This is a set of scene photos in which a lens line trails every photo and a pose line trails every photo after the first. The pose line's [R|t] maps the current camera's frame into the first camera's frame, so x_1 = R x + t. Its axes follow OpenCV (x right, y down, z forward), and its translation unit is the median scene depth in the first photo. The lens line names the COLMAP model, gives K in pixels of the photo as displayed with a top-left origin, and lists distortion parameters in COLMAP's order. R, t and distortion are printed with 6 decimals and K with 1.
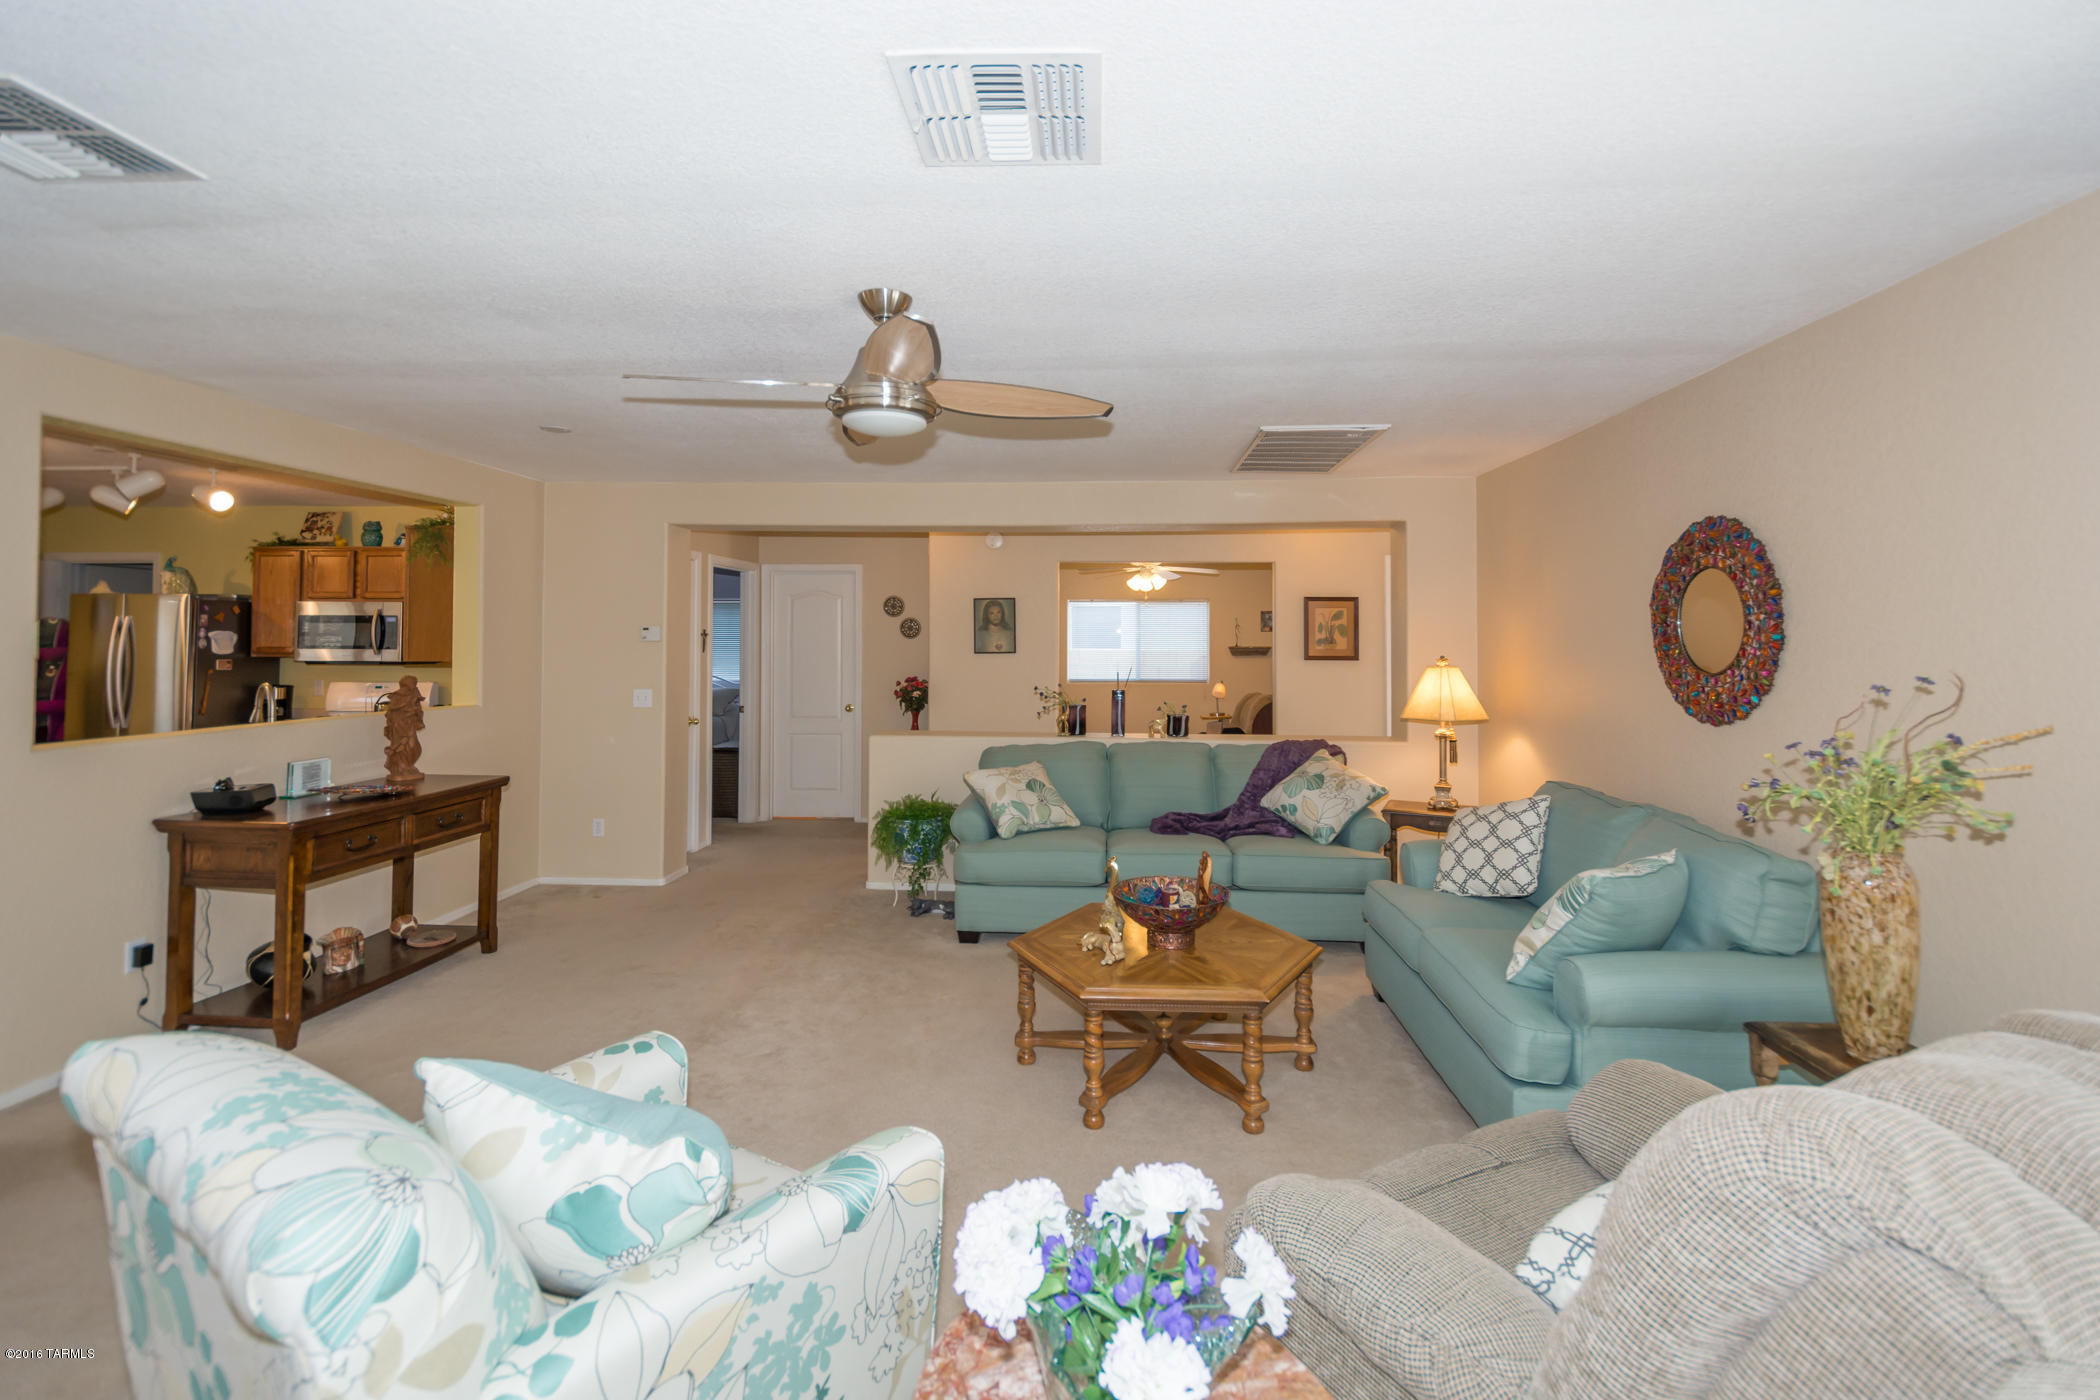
lens RADIAL K [[931.3, 0, 1070.3], [0, 931.3, 641.1], [0, 0, 1]] dist [0.001235, -0.000077]
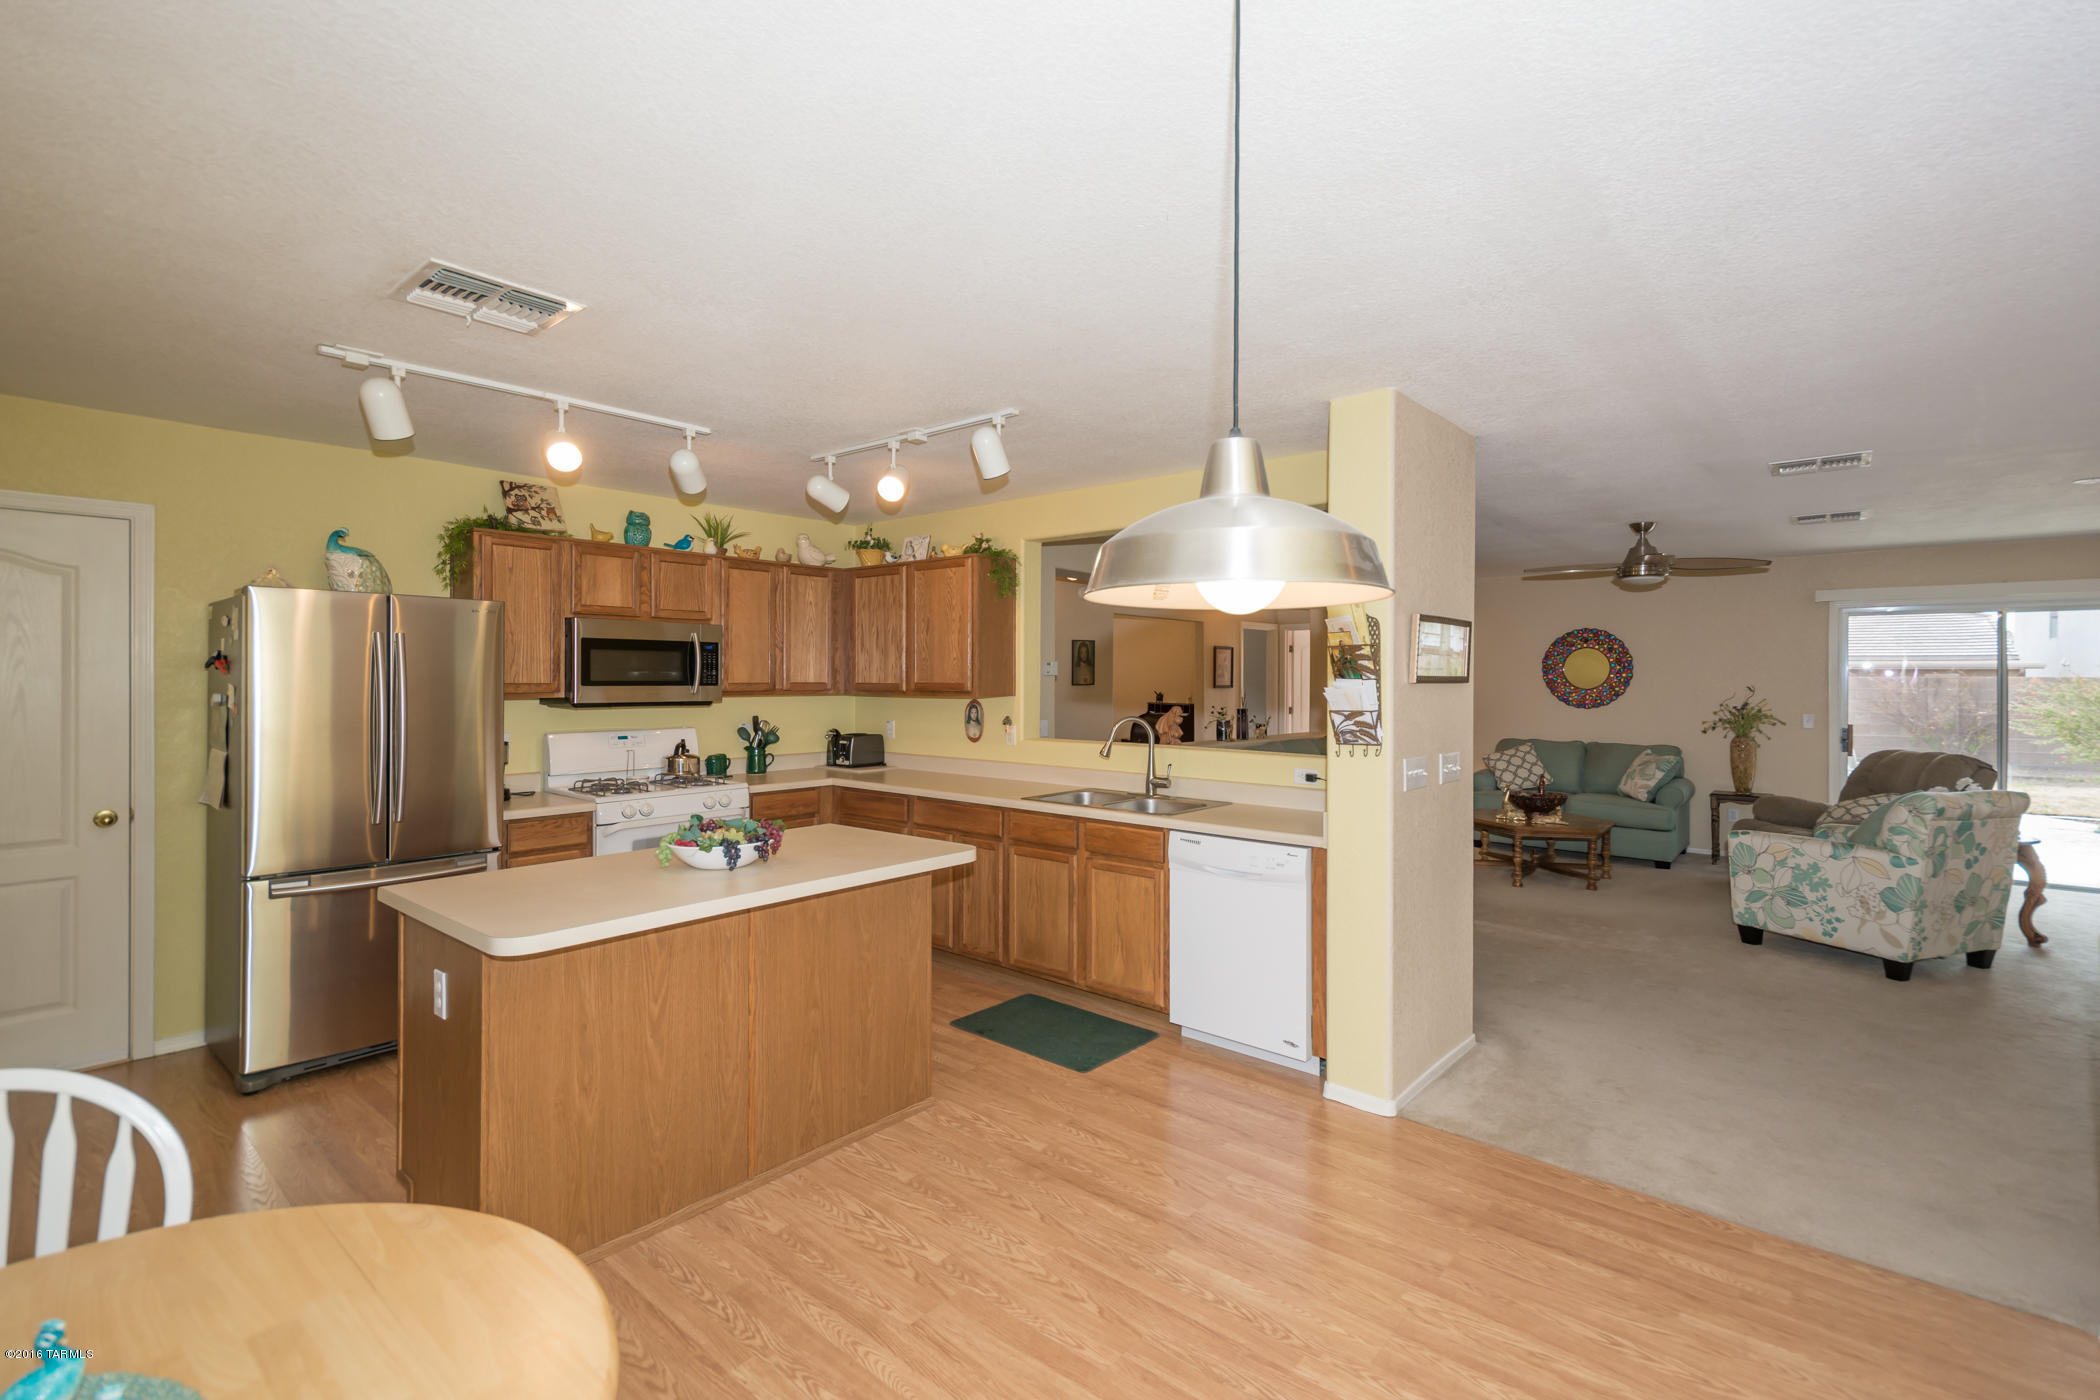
lens RADIAL K [[940.5, 0, 1076.5], [0, 940.5, 678.7], [0, 0, 1]] dist [0.017141, -0.000544]
pose [[0.604236, -0.002028, 0.796803, -1.132105], [-0.002028, 0.999990, 0.004084, -0.000136], [-0.796803, -0.004084, 0.604226, 0.268948]]
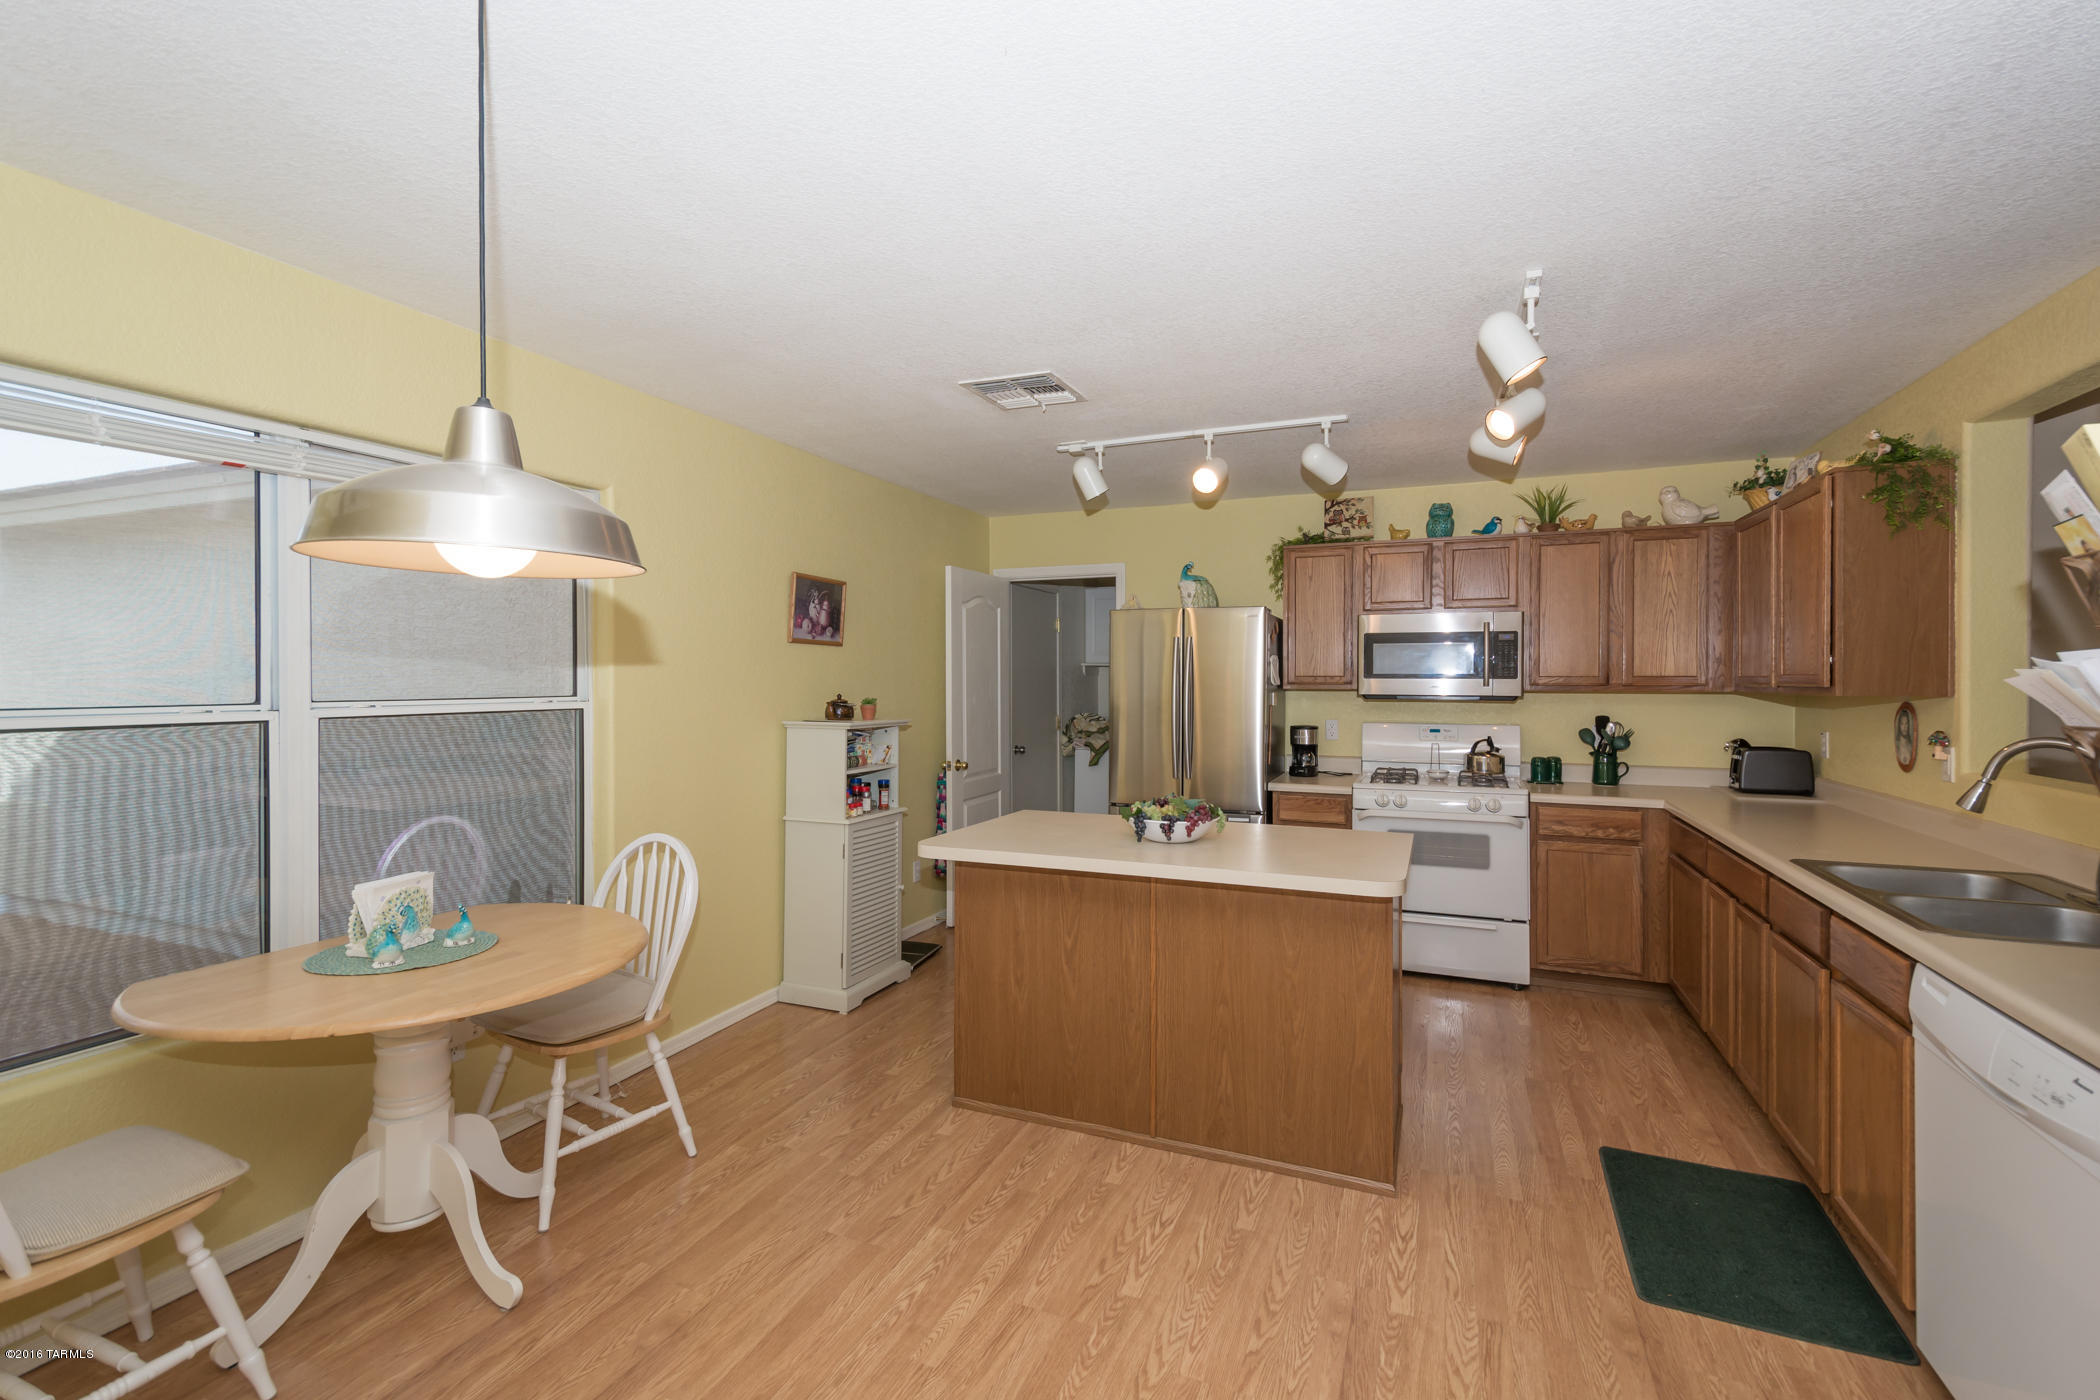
lens RADIAL K [[918.9, 0, 1065.0], [0, 918.9, 683.0], [0, 0, 1]] dist [0.016369, -0.000435]
pose [[0.942496, -0.000266, -0.334218, -0.782316], [0.001792, 0.999989, 0.004257, 0.008761], [0.334213, -0.004611, 0.942486, 0.216583]]
